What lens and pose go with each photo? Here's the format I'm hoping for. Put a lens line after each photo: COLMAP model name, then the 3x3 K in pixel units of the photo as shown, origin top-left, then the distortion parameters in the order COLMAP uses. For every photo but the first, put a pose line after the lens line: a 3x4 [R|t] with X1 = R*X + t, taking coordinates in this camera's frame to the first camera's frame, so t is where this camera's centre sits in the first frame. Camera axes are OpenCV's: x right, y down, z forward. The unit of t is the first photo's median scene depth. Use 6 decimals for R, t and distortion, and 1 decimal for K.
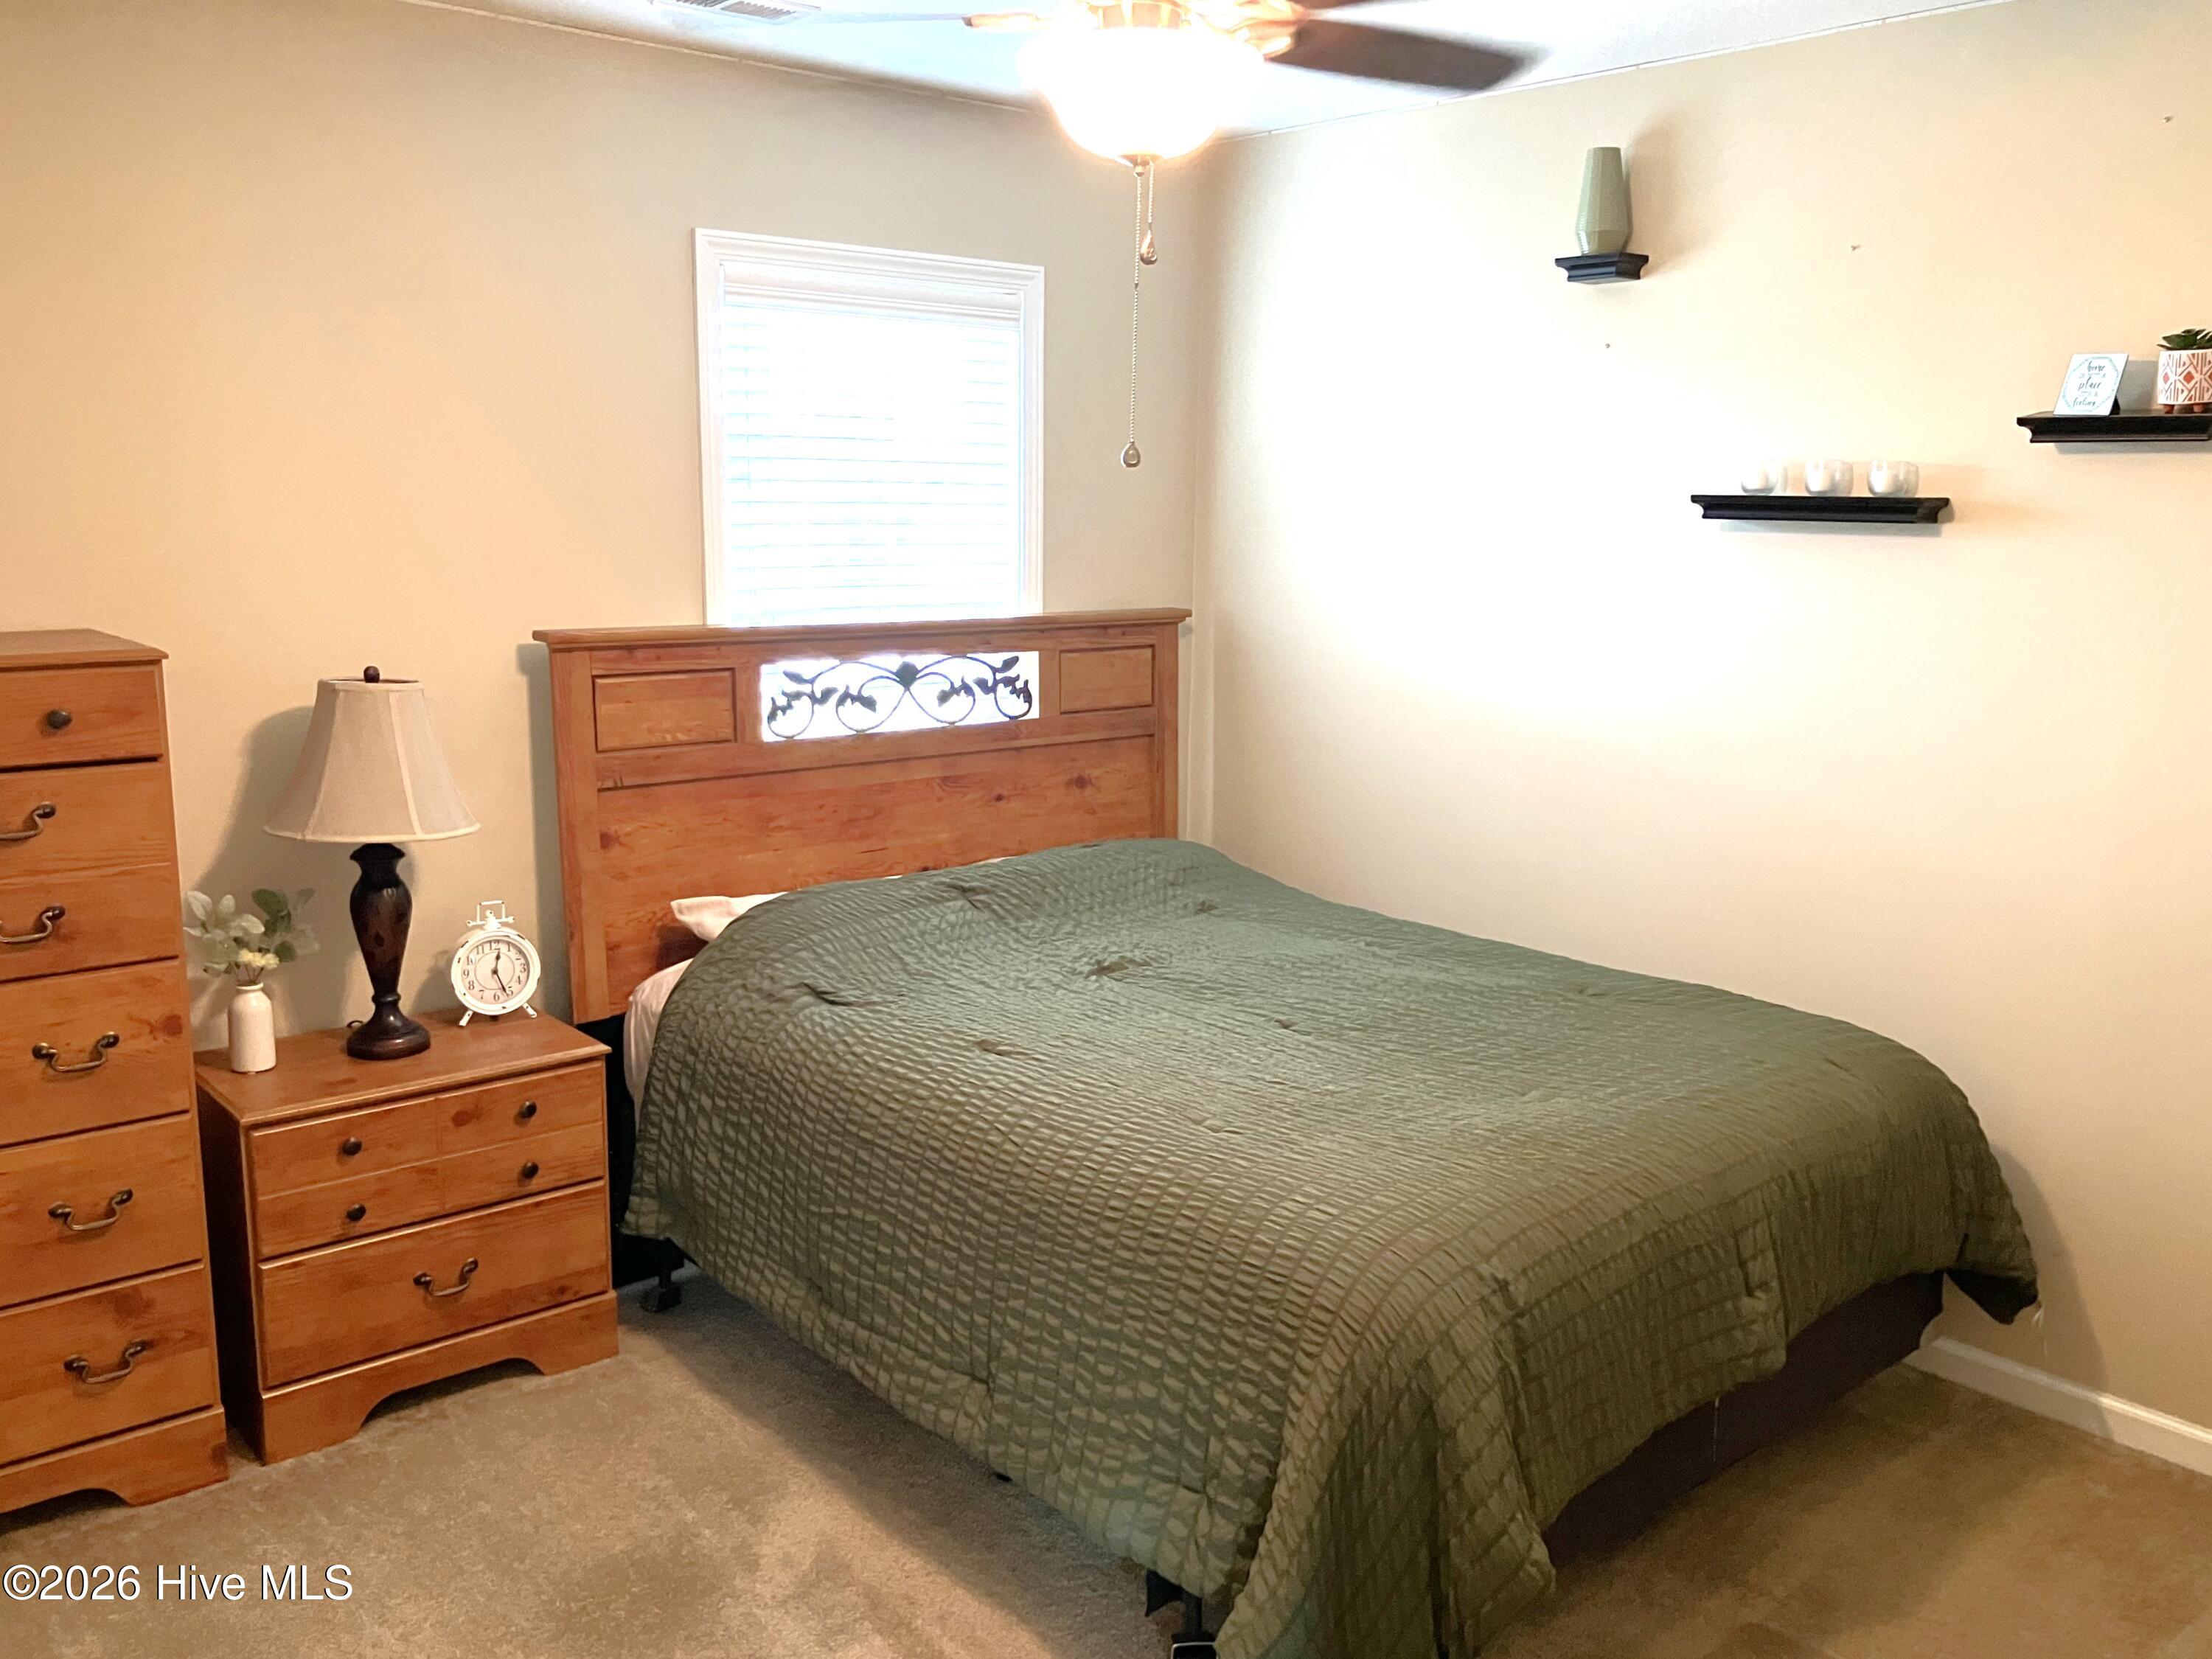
lens RADIAL K [[1854.3, 0, 1118.0], [0, 1854.3, 821.6], [0, 0, 1]] dist [-0.003744, -0.000745]
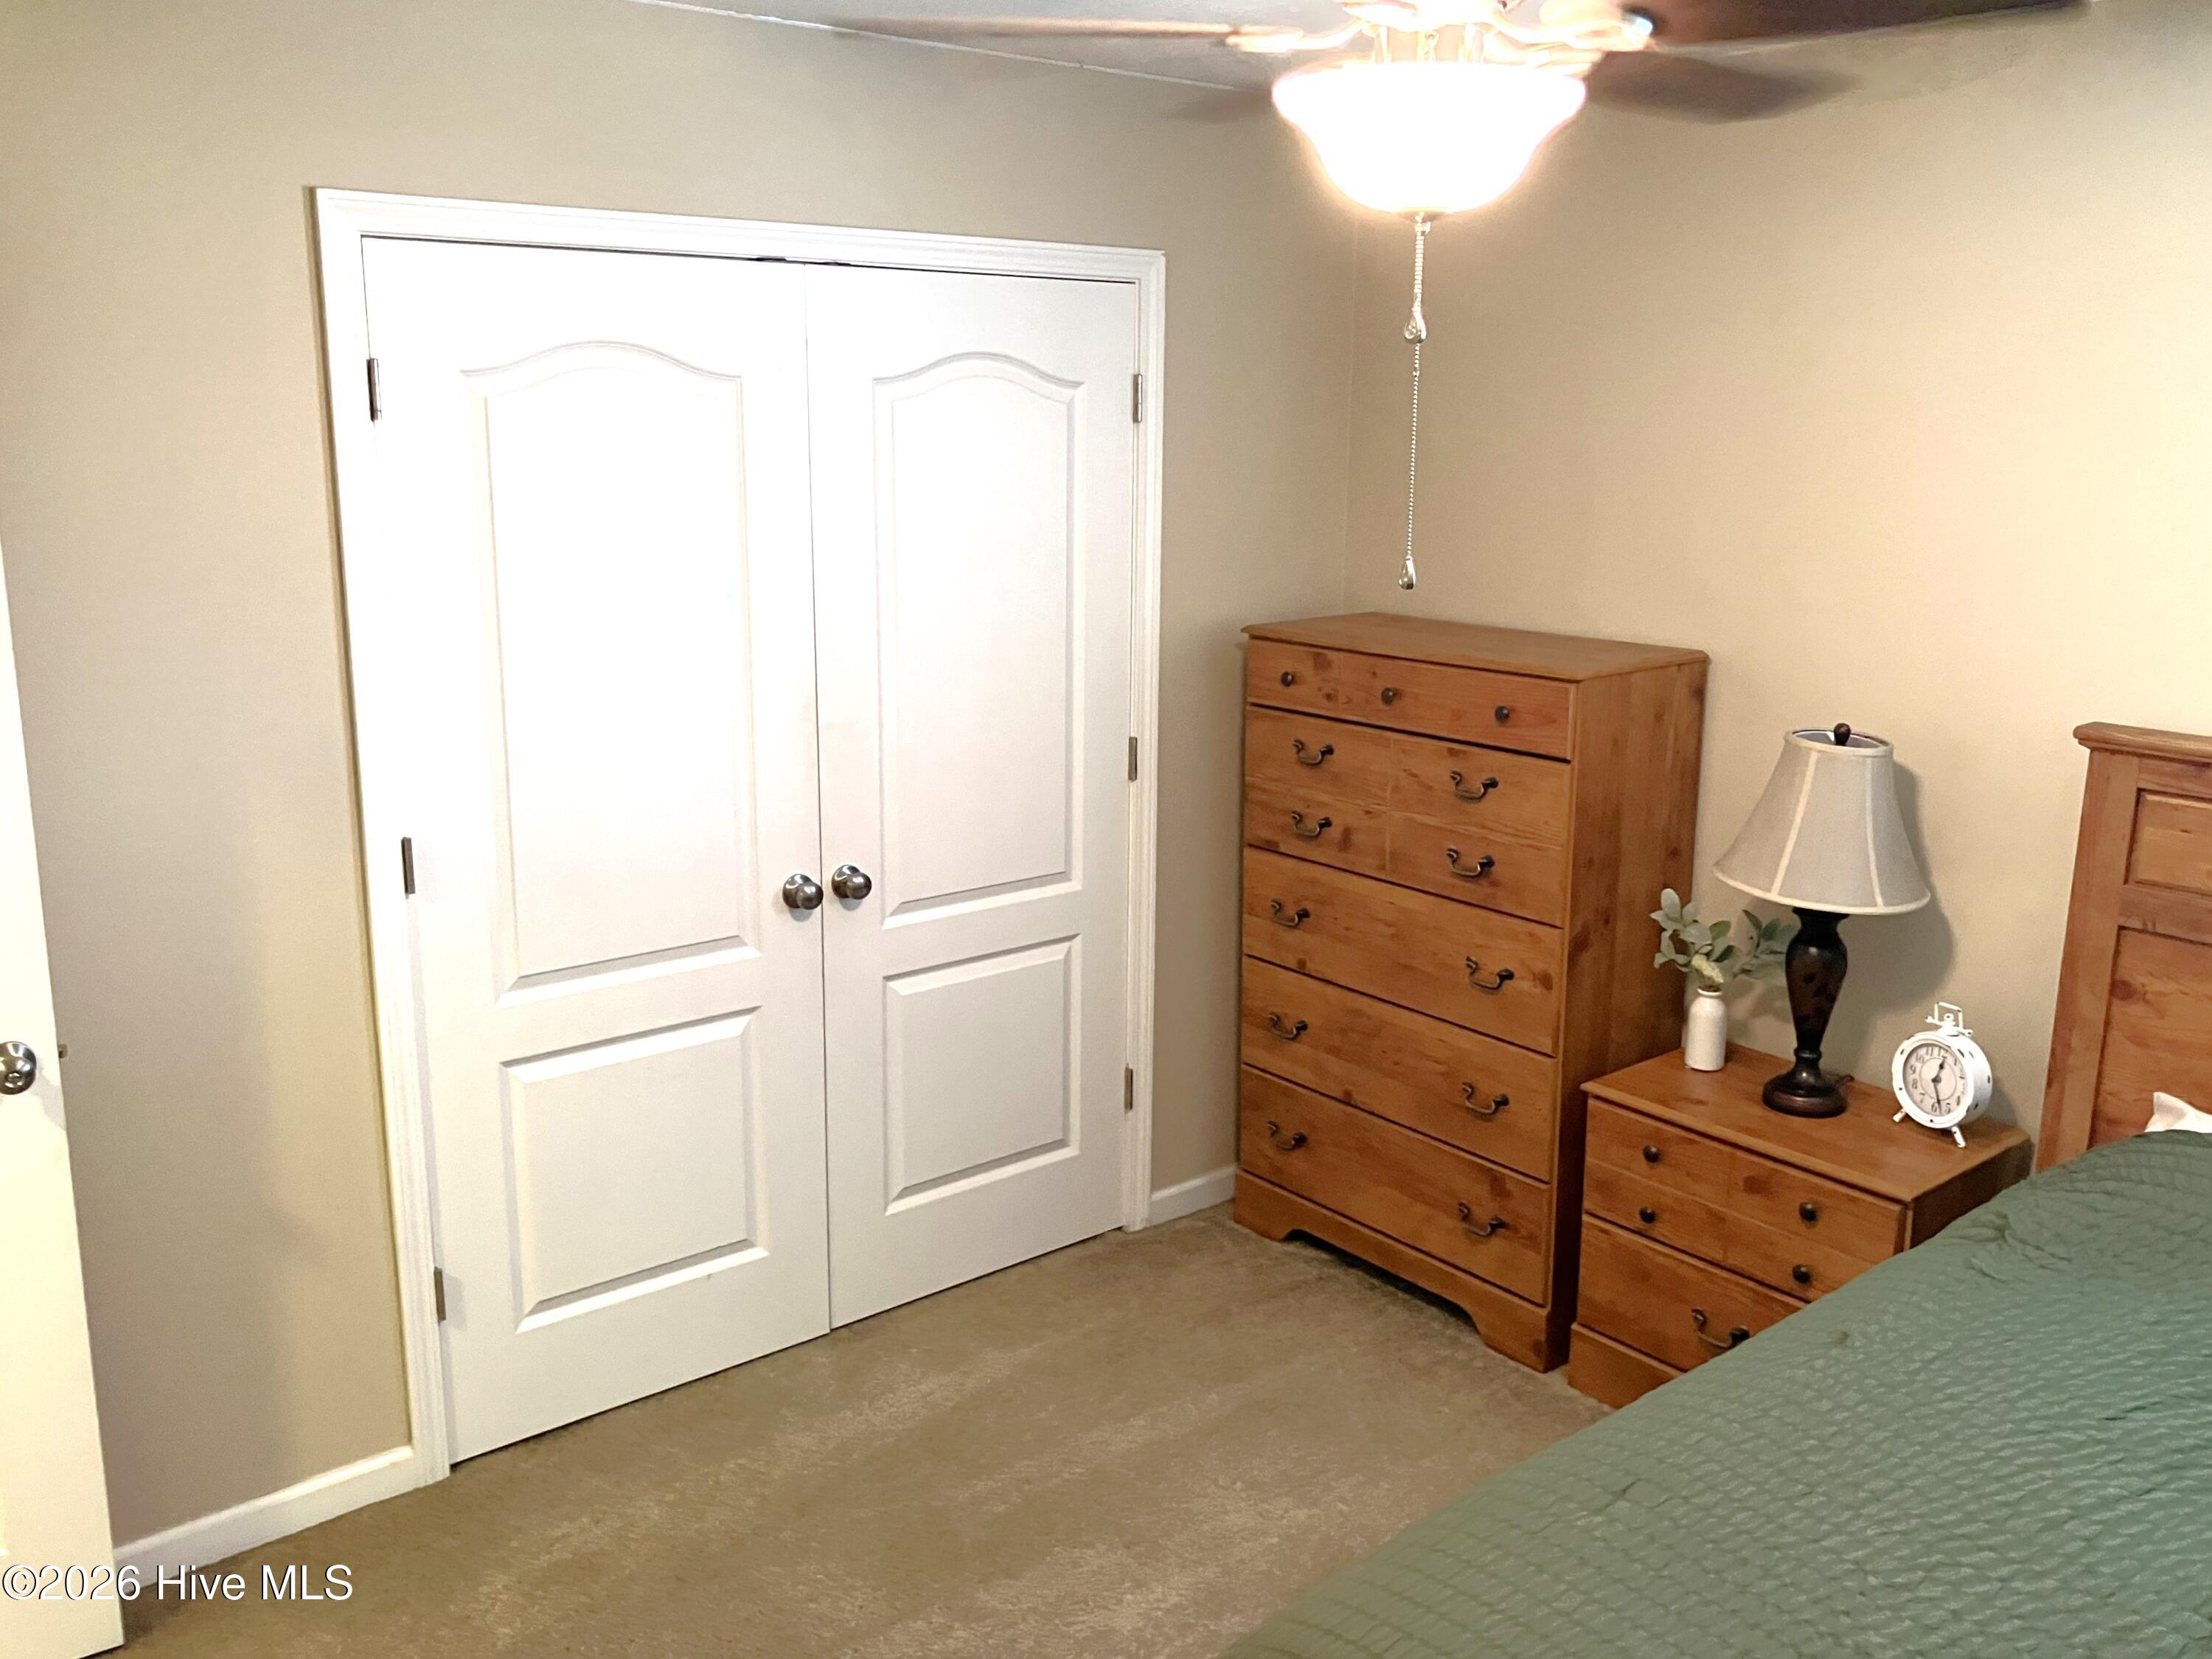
lens RADIAL K [[1854.3, 0, 1118.0], [0, 1854.3, 821.6], [0, 0, 1]] dist [-0.003744, -0.000745]
pose [[-0.032148, 0.197060, -0.979864, 0.601488], [-0.191311, 0.961031, 0.199549, -0.161845], [0.981003, 0.193873, 0.006804, 0.648161]]
